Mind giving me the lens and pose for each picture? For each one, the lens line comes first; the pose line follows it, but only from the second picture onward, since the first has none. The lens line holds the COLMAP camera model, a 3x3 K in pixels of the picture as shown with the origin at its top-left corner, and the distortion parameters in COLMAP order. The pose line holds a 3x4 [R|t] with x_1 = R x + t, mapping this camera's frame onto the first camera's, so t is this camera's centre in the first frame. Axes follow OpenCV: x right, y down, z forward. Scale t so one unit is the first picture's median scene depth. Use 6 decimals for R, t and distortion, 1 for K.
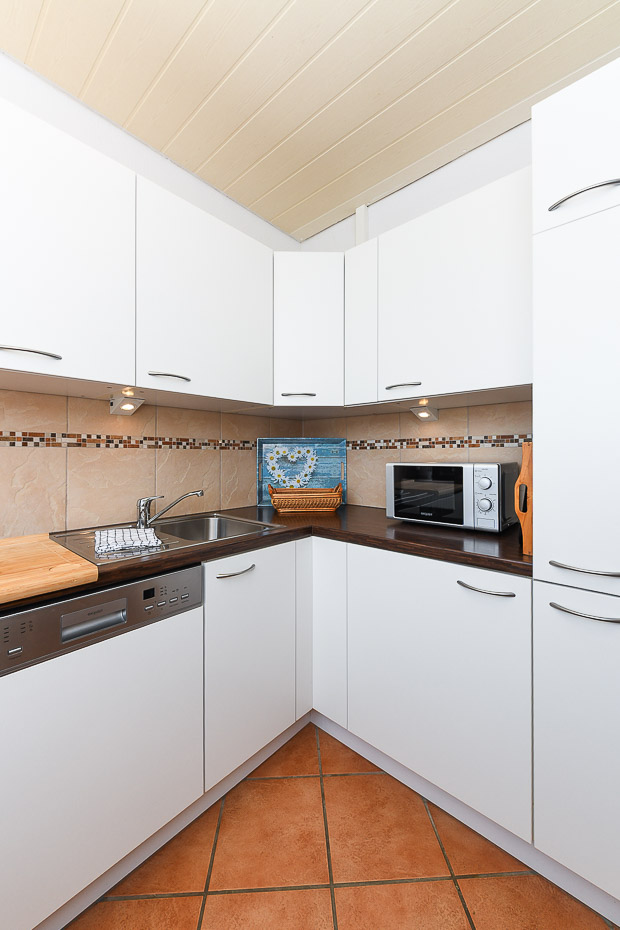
lens RADIAL K [[368.1, 0, 311.7], [0, 368.1, 453.0], [0, 0, 1]] dist [-0.000844, -0.000320]
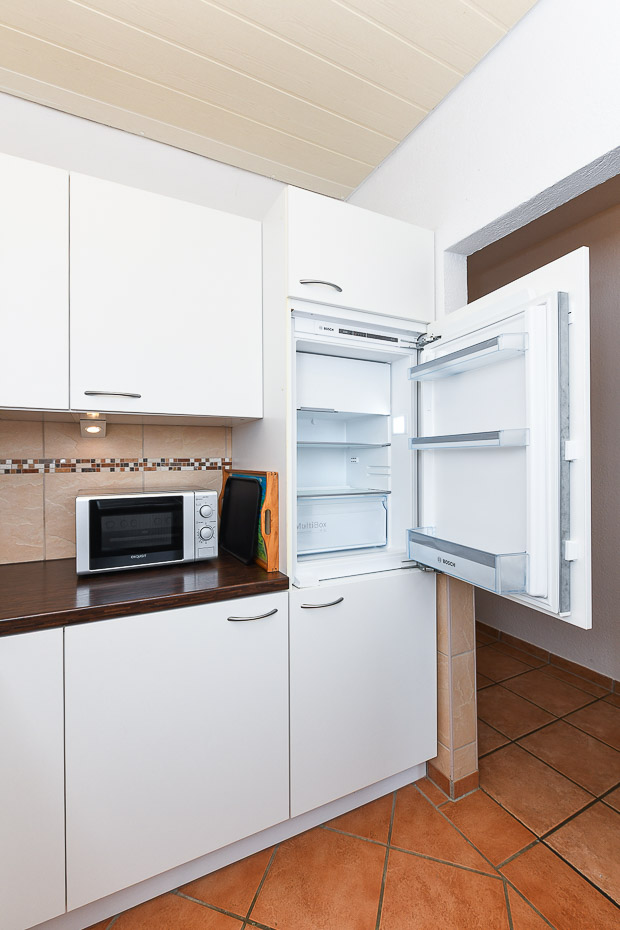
lens RADIAL K [[411.4, 0, 309.9], [0, 411.4, 461.3], [0, 0, 1]] dist [-0.000491, -0.000092]
pose [[0.359730, -0.000488, 0.933056, -0.370709], [-0.002477, 0.999996, 0.001478, -0.043336], [-0.933053, -0.002843, 0.359727, 0.293068]]
